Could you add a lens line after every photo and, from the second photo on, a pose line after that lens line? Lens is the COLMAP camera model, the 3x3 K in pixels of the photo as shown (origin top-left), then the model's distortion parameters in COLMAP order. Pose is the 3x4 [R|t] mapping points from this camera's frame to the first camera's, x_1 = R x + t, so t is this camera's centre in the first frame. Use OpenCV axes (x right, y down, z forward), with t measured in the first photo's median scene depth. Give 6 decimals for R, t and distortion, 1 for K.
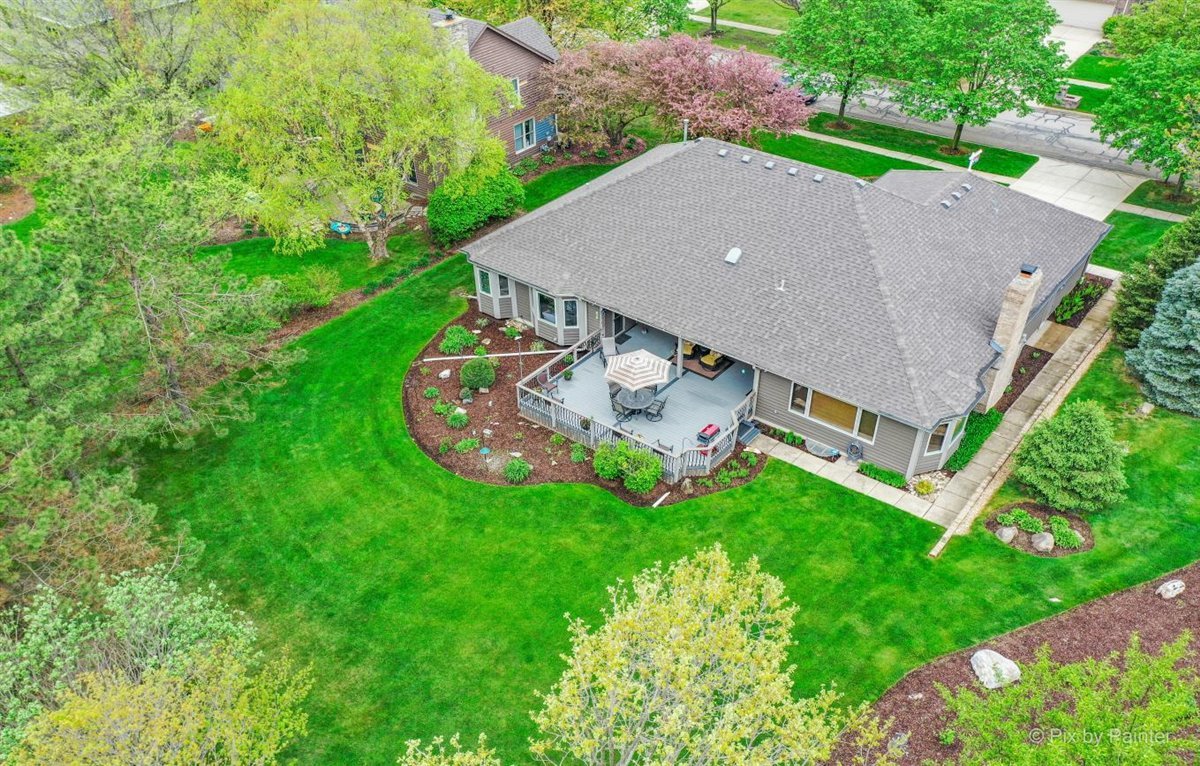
lens RADIAL K [[1040.0, 0, 600.0], [0, 1040.0, 383.0], [0, 0, 1]] dist [0.007608, 0.007340]
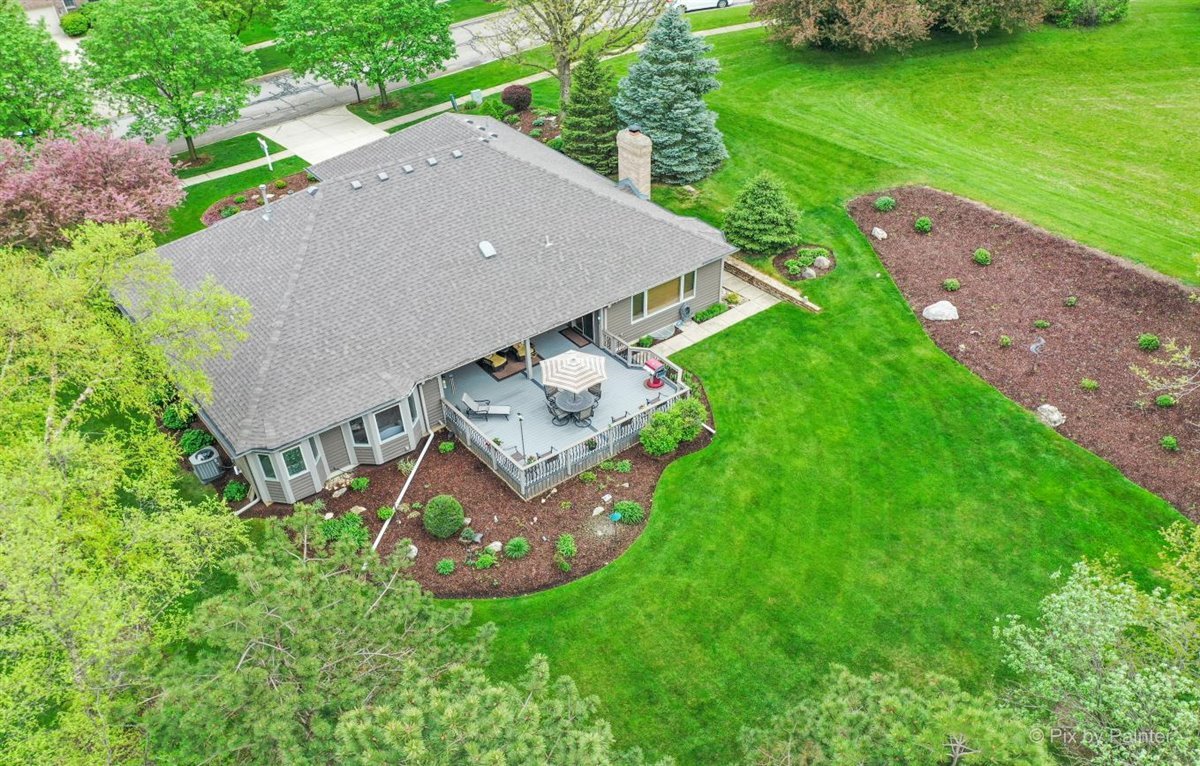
lens RADIAL K [[1040.0, 0, 600.0], [0, 1040.0, 383.0], [0, 0, 1]] dist [0.007608, 0.007340]
pose [[0.267747, -0.562413, 0.782307, -0.722256], [0.564051, 0.749767, 0.345971, -0.325877], [-0.781127, 0.348628, 0.517977, 0.481055]]
